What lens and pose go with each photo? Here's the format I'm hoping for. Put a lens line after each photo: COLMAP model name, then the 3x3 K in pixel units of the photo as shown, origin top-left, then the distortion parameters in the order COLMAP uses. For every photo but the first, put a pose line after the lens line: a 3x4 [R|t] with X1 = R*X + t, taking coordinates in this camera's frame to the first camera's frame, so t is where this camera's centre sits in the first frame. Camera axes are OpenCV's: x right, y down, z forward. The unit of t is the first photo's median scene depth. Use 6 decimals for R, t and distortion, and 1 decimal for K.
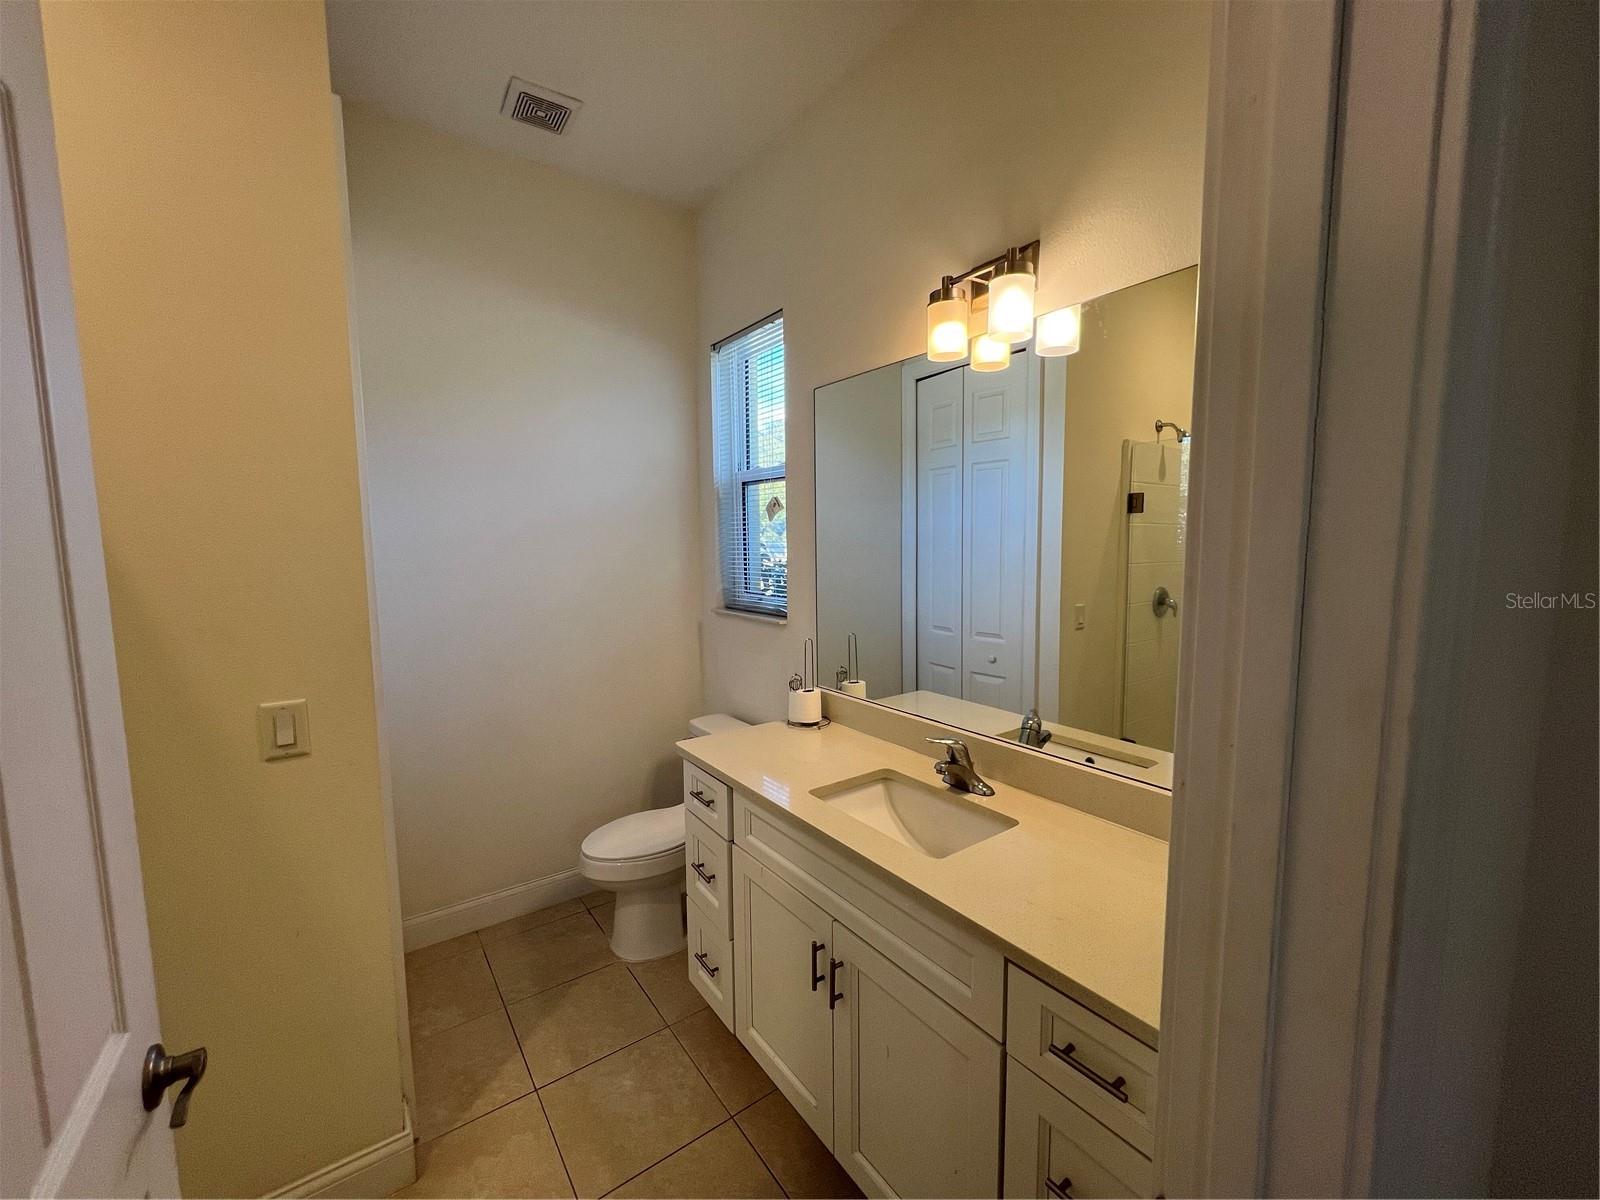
lens RADIAL K [[635.2, 0, 804.8], [0, 635.2, 597.3], [0, 0, 1]] dist [-0.001454, 0.000497]
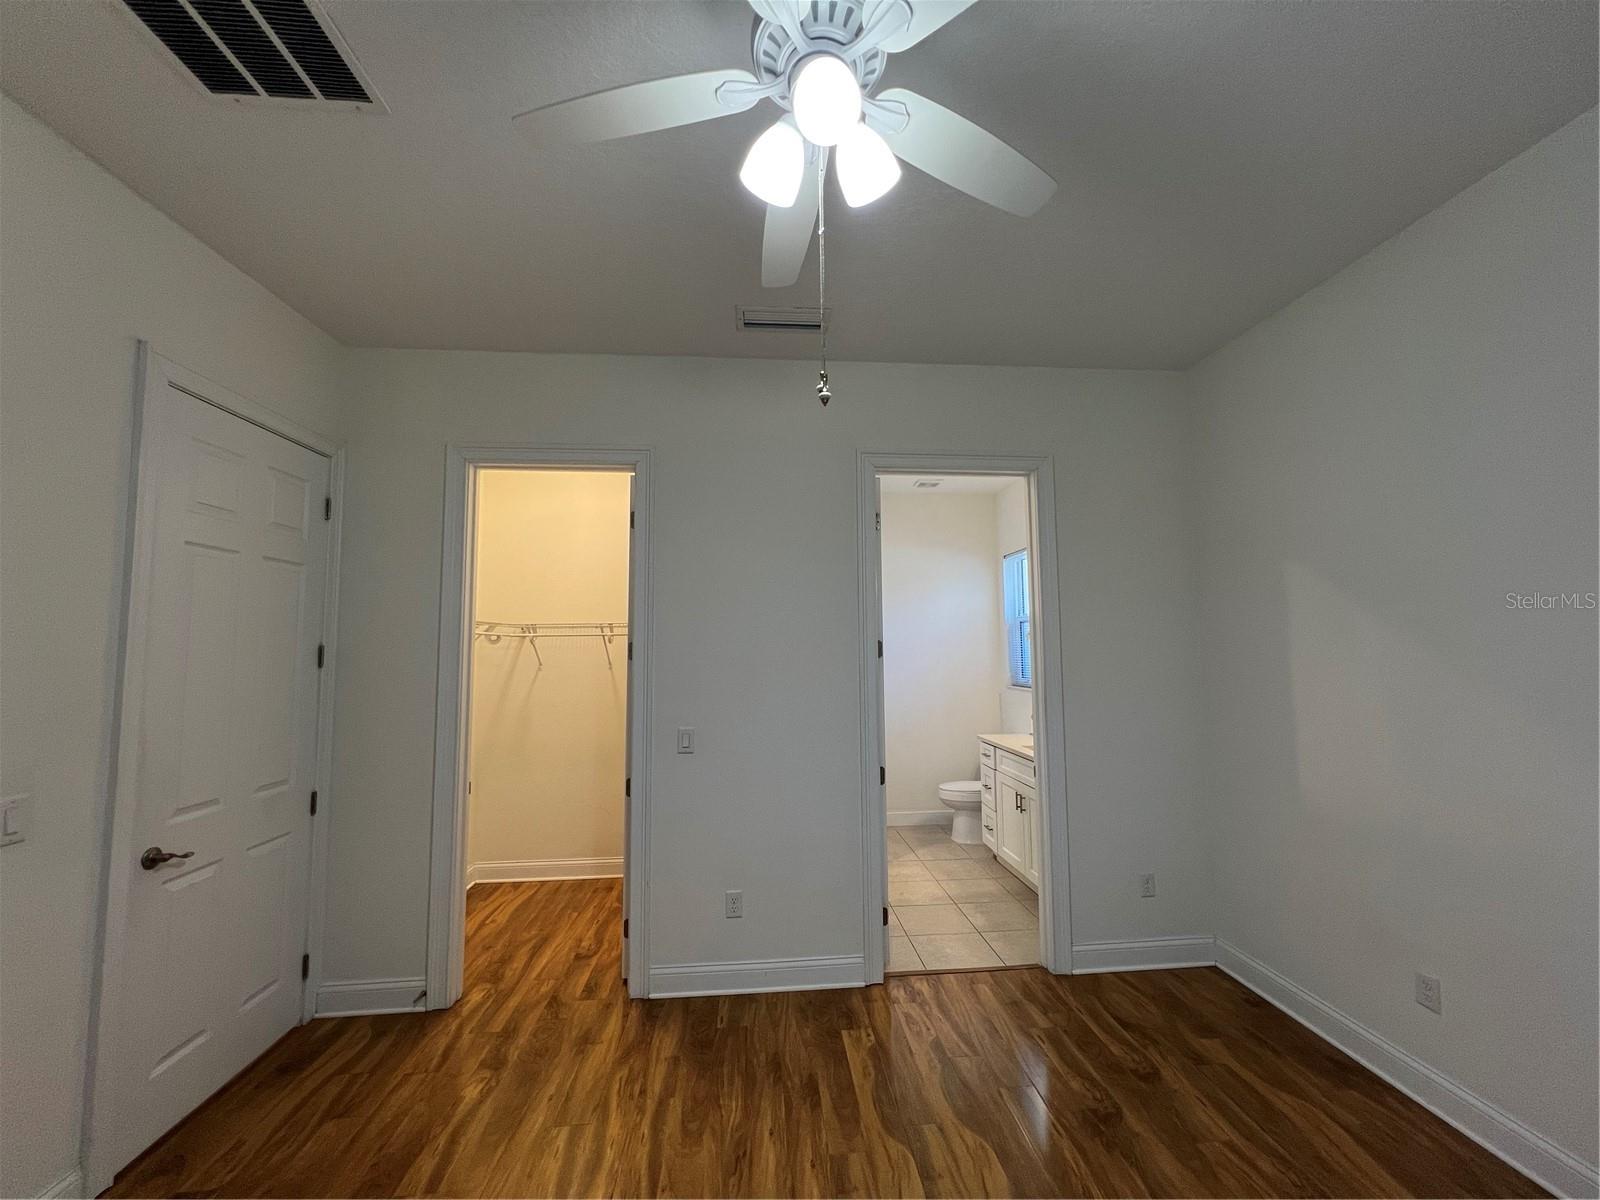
lens RADIAL K [[635.2, 0, 809.7], [0, 635.2, 599.7], [0, 0, 1]] dist [-0.001454, 0.000497]
pose [[0.852462, -0.045478, -0.520807, 0.454298], [-0.045370, 0.986015, -0.160362, 0.121967], [0.520817, 0.160331, 0.838477, -1.211281]]
